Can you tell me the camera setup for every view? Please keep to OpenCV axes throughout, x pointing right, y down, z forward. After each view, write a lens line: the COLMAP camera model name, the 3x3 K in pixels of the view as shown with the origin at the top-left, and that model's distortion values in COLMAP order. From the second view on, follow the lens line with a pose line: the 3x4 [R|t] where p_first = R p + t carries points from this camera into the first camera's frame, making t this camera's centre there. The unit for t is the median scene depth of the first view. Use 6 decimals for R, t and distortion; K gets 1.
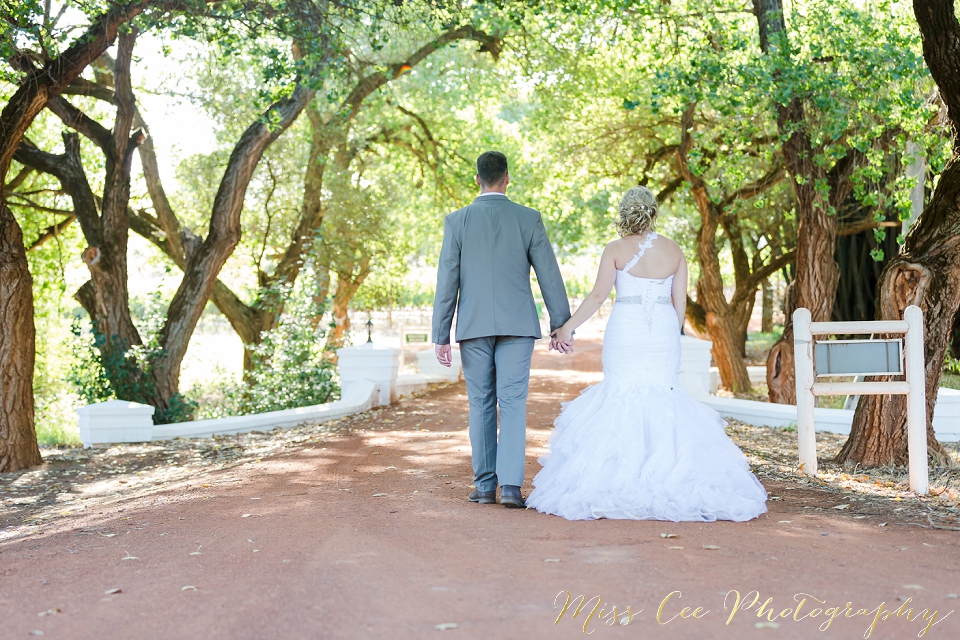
lens RADIAL K [[1976.0, 0, 441.8], [0, 1976.0, 316.6], [0, 0, 1]] dist [-0.088035, -0.355455]
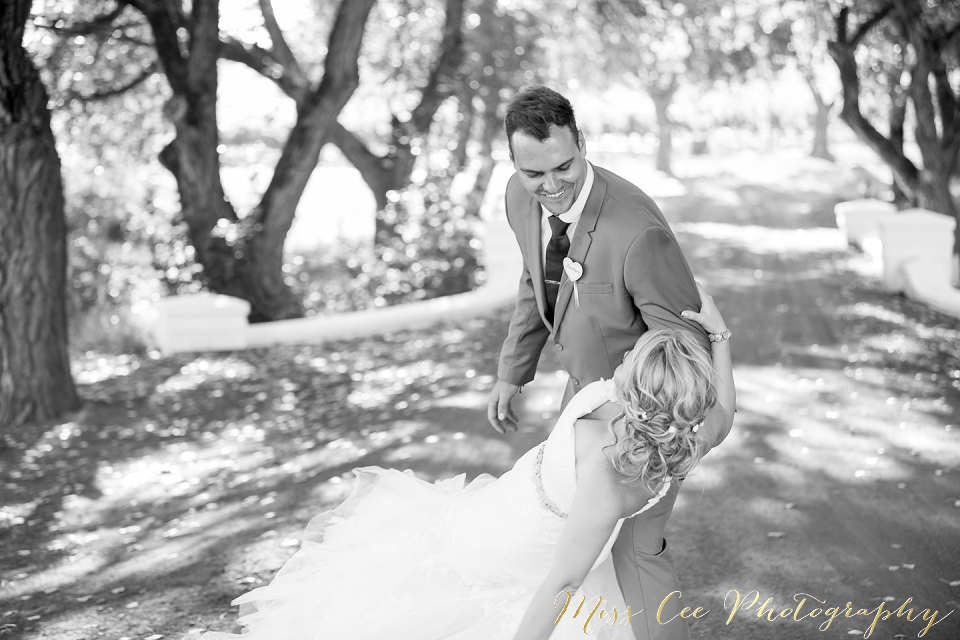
lens RADIAL K [[1879.3, 0, 480.0], [0, 1879.3, 320.0], [0, 0, 1]] dist [-0.311412, -0.034731]
pose [[0.998480, 0.005346, -0.054851, -0.010316], [0.000346, 0.994656, 0.103246, -0.019317], [0.055110, -0.103108, 0.993142, 0.208535]]
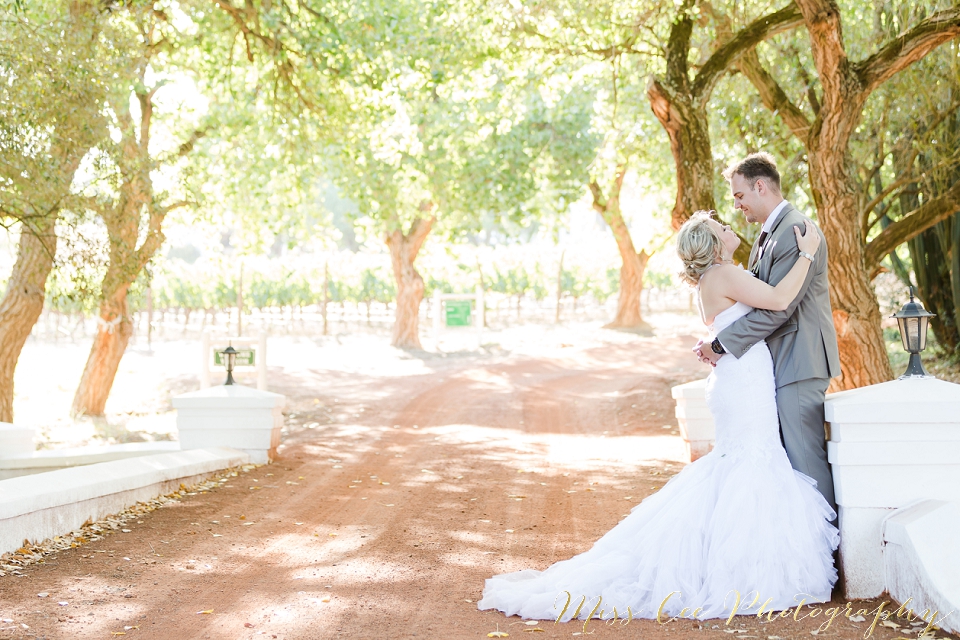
lens RADIAL K [[1870.8, 0, 480.0], [0, 1870.8, 320.0], [0, 0, 1]] dist [0.021850, 0.000582]
pose [[0.998690, 0.003790, 0.051036, 0.036140], [-0.003676, 0.999991, -0.002329, 0.001542], [-0.051044, 0.002138, 0.998694, 0.619503]]
